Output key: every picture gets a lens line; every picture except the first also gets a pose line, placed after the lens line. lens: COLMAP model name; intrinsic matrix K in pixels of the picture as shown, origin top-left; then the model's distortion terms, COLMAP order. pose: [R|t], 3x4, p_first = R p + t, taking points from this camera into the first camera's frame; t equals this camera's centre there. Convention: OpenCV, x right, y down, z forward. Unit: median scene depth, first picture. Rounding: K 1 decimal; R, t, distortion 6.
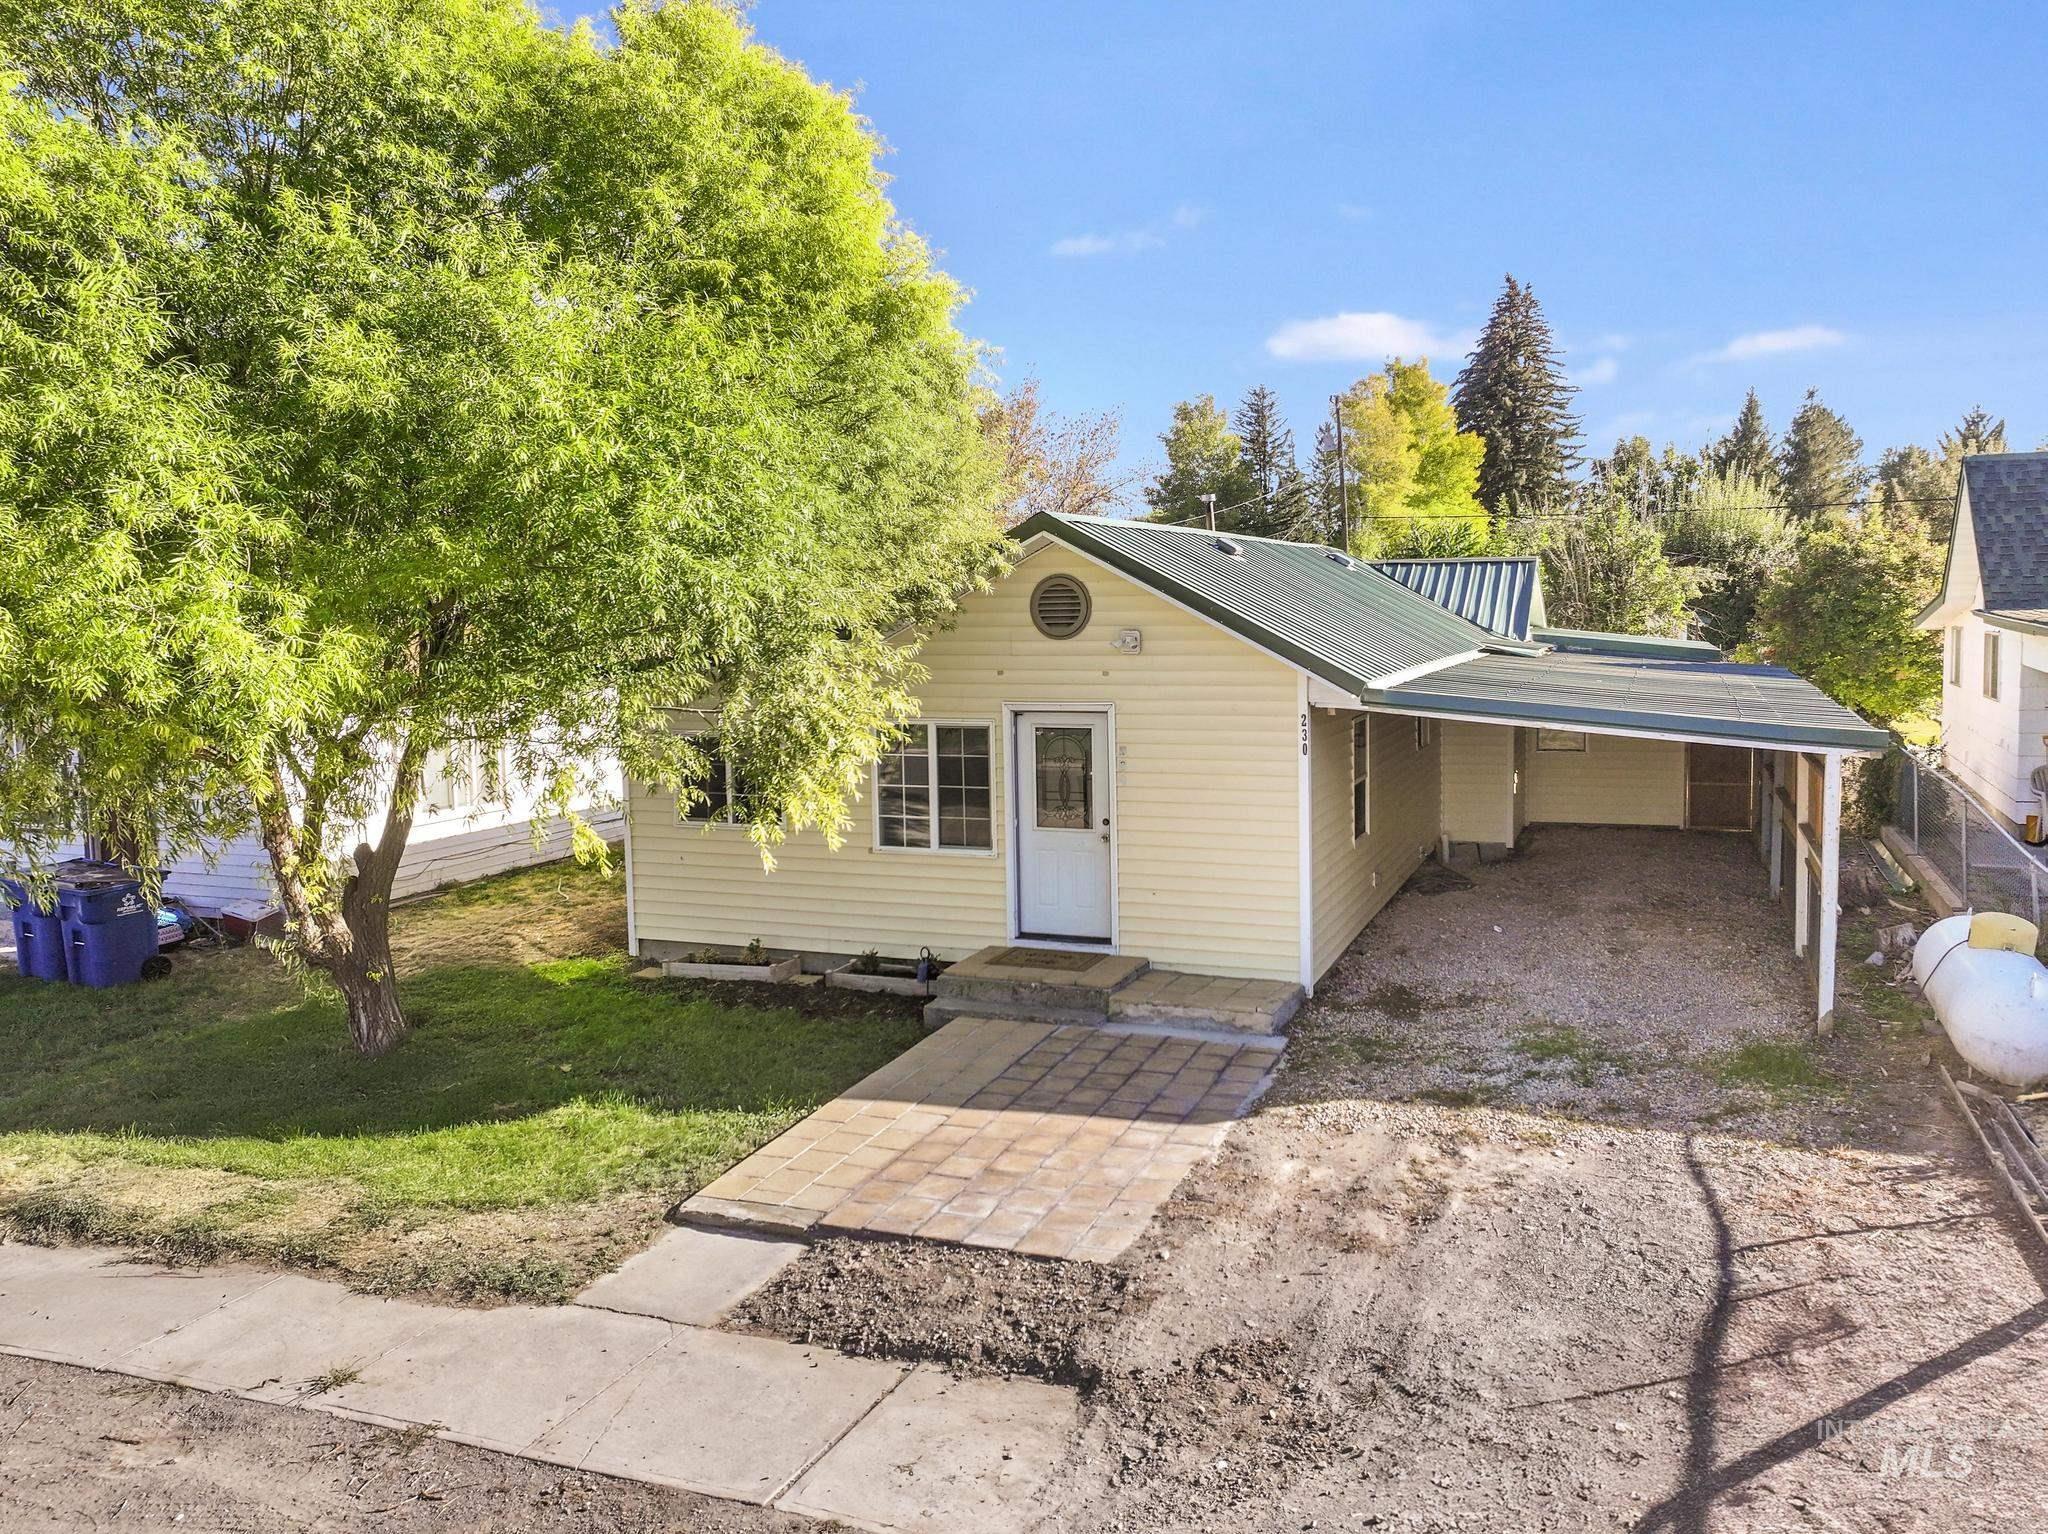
lens RADIAL K [[1508.7, 0, 1024.0], [0, 1508.7, 767.0], [0, 0, 1]] dist [0.004330, 0.000938]
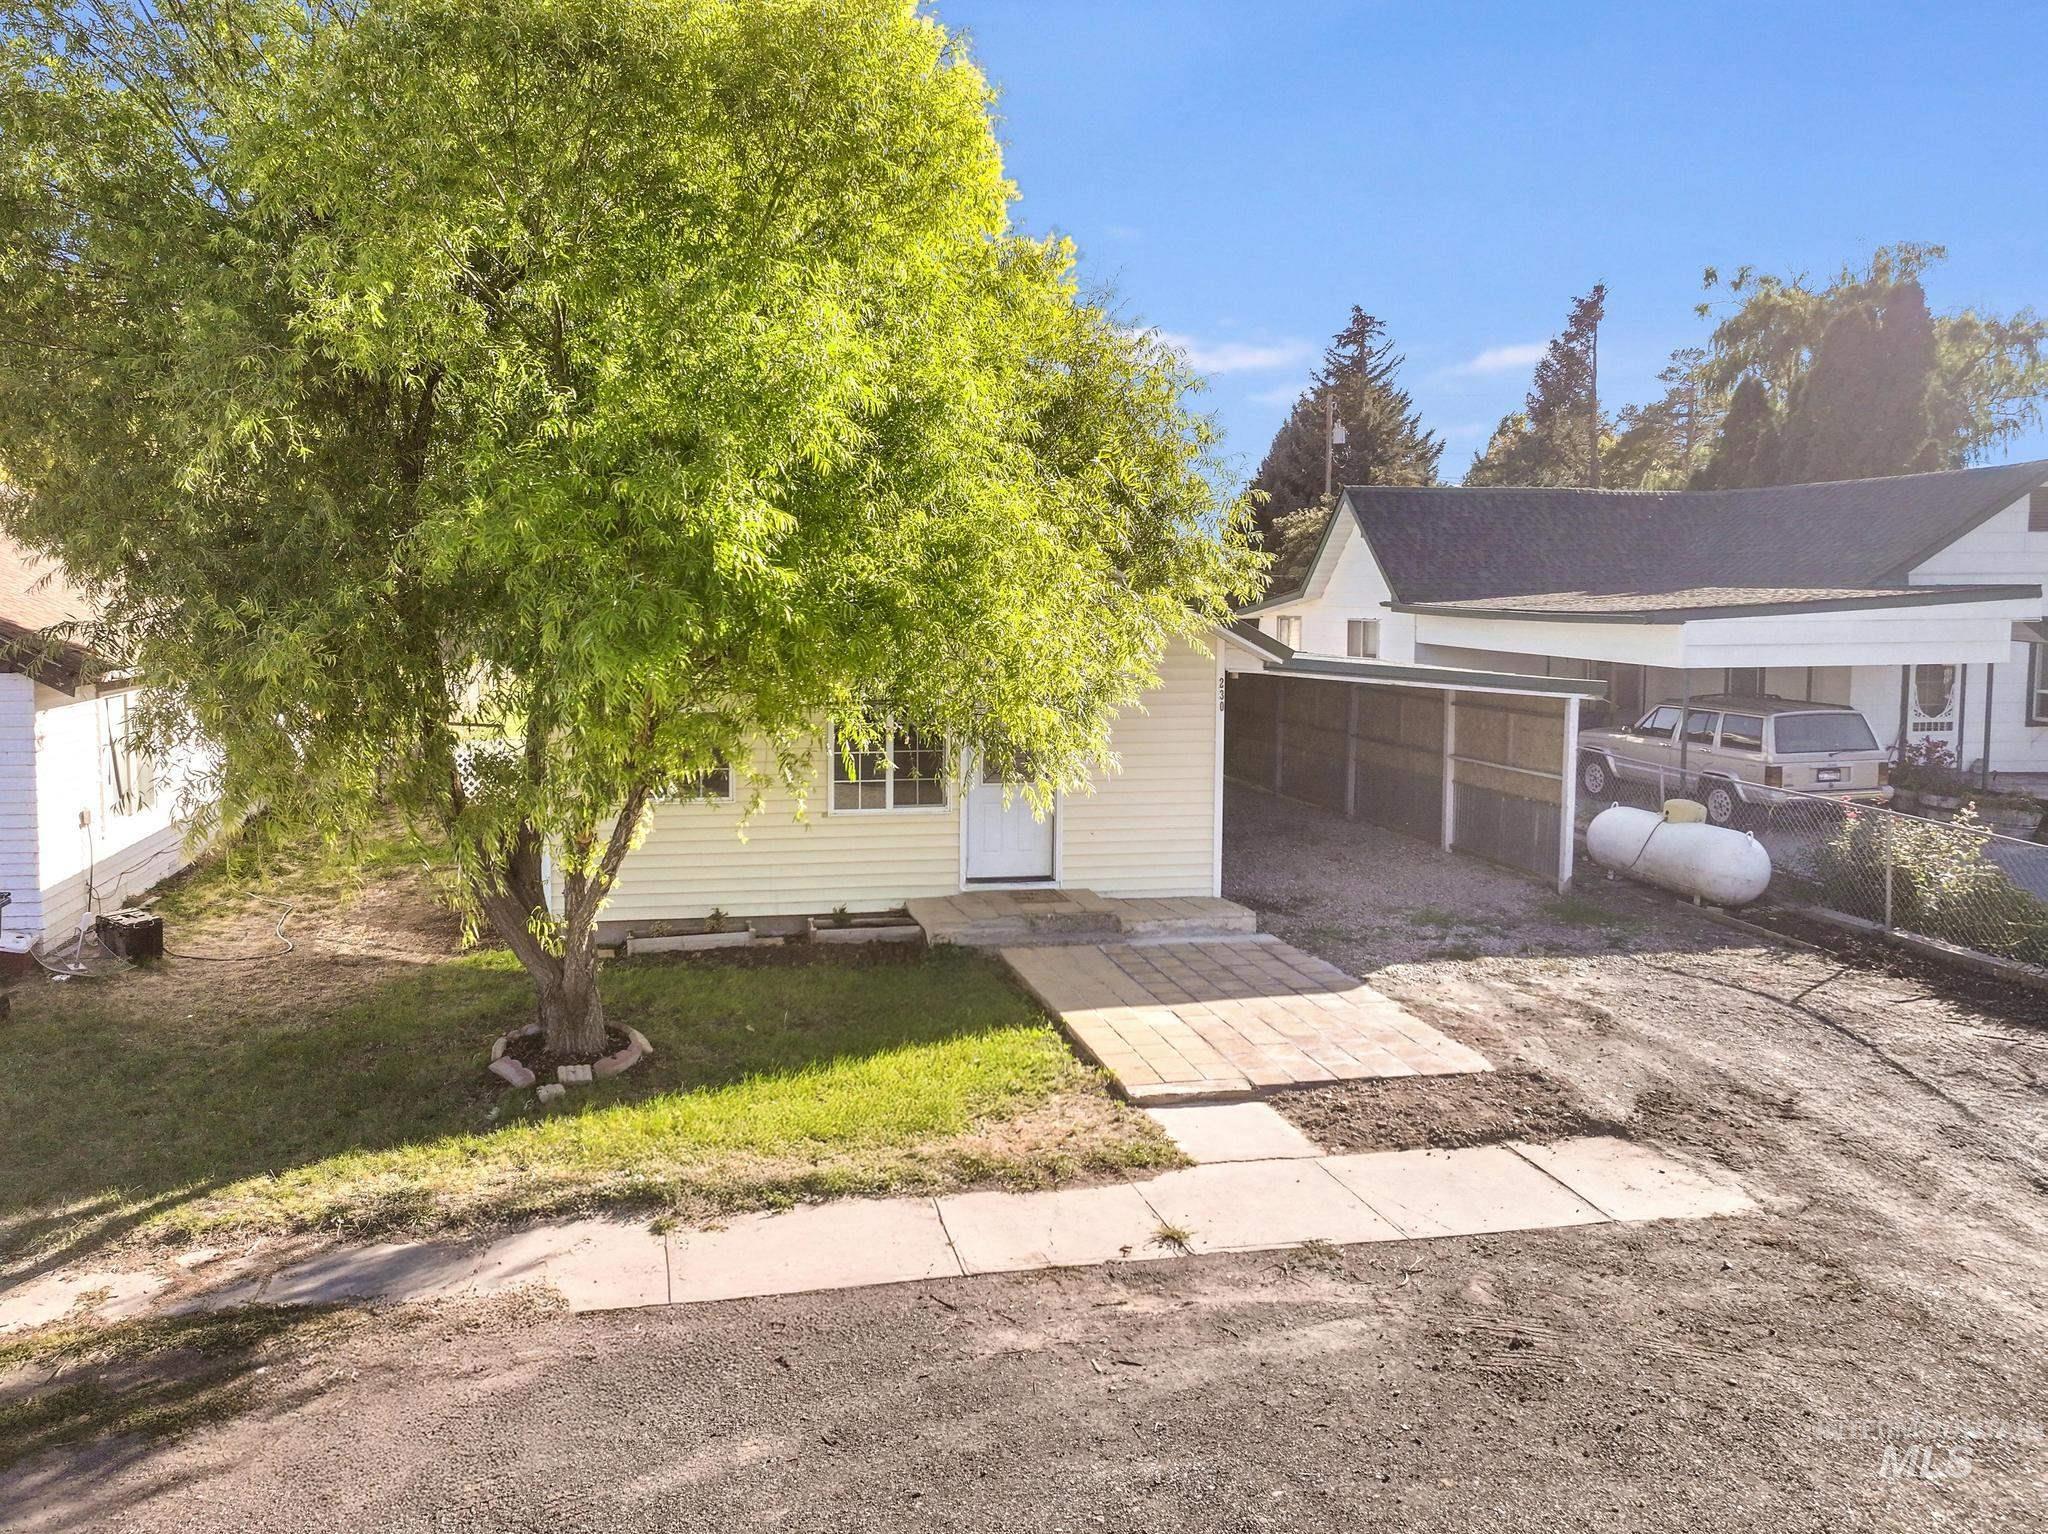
lens RADIAL K [[1475.5, 0, 1026.4], [0, 1475.5, 745.4], [0, 0, 1]] dist [0.005863, 0.014828]
pose [[0.870033, -0.036945, 0.491608, -0.911064], [0.039720, 0.999199, 0.004796, 0.014599], [-0.491392, 0.015354, 0.870803, 0.047008]]
